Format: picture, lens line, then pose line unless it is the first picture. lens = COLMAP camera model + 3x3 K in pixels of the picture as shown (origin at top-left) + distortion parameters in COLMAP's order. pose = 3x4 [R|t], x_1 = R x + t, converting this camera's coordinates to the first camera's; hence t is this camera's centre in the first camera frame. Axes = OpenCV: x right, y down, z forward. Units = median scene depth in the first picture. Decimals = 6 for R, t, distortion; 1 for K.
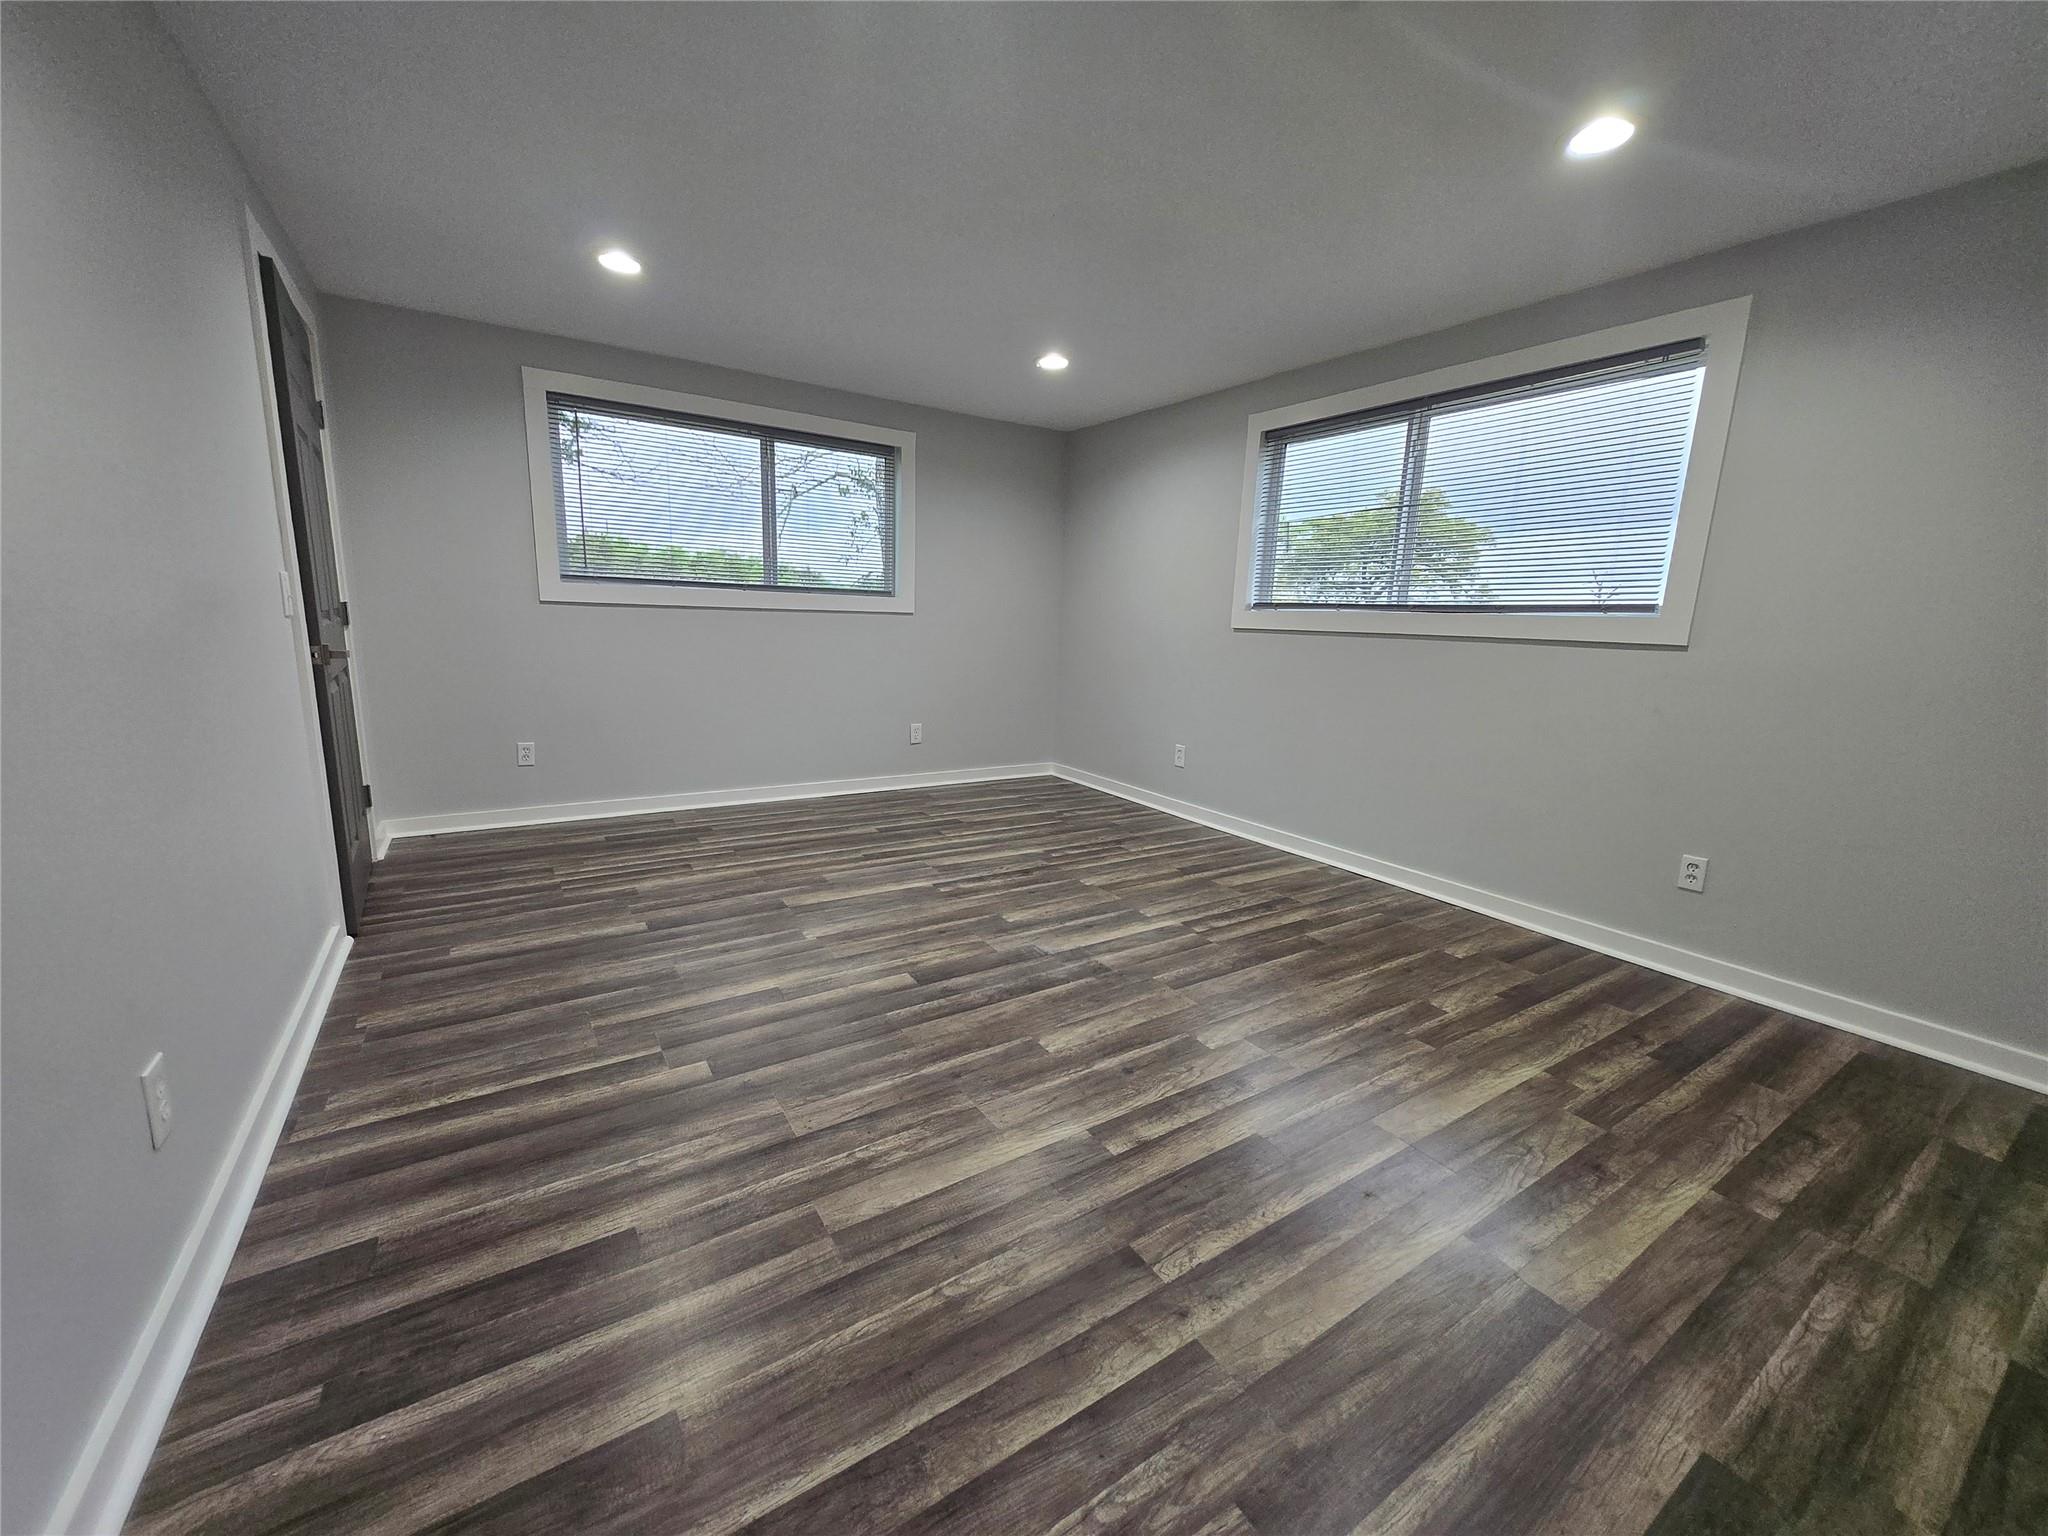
lens RADIAL K [[804.0, 0, 1024.2], [0, 804.0, 773.9], [0, 0, 1]] dist [0.003250, 0.000032]
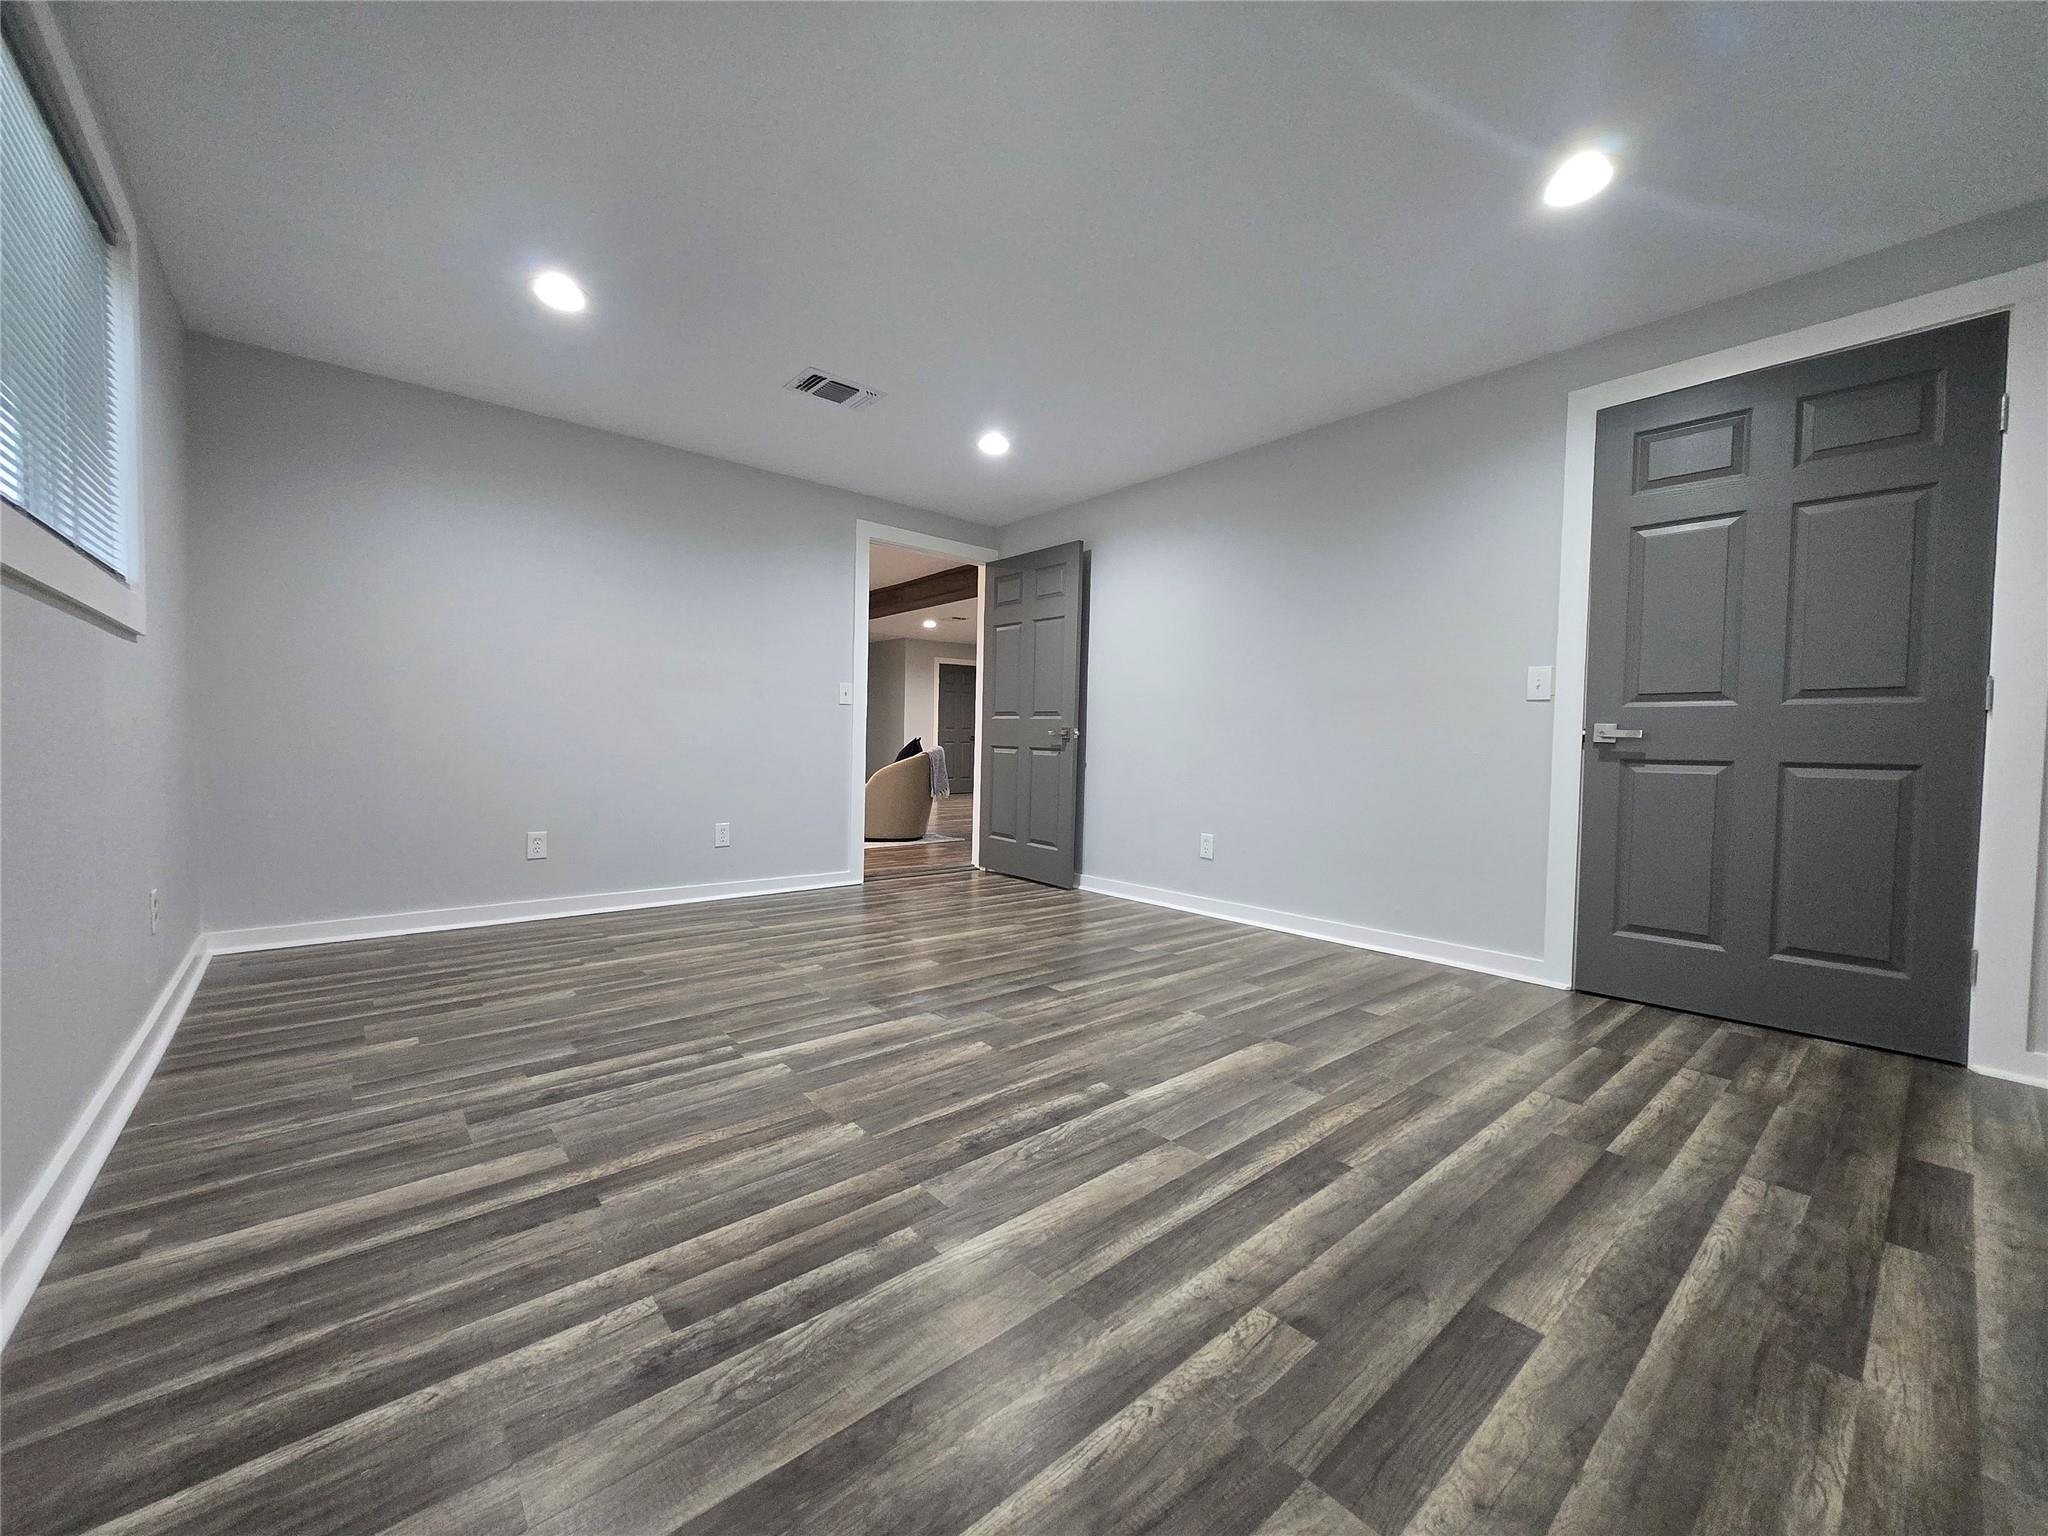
lens RADIAL K [[804.0, 0, 1024.2], [0, 804.0, 773.9], [0, 0, 1]] dist [0.003250, 0.000032]
pose [[-0.989645, -0.045362, -0.136178, 0.052949], [-0.075690, 0.971043, 0.226599, -0.224752], [0.121956, 0.234560, -0.964421, 1.562753]]
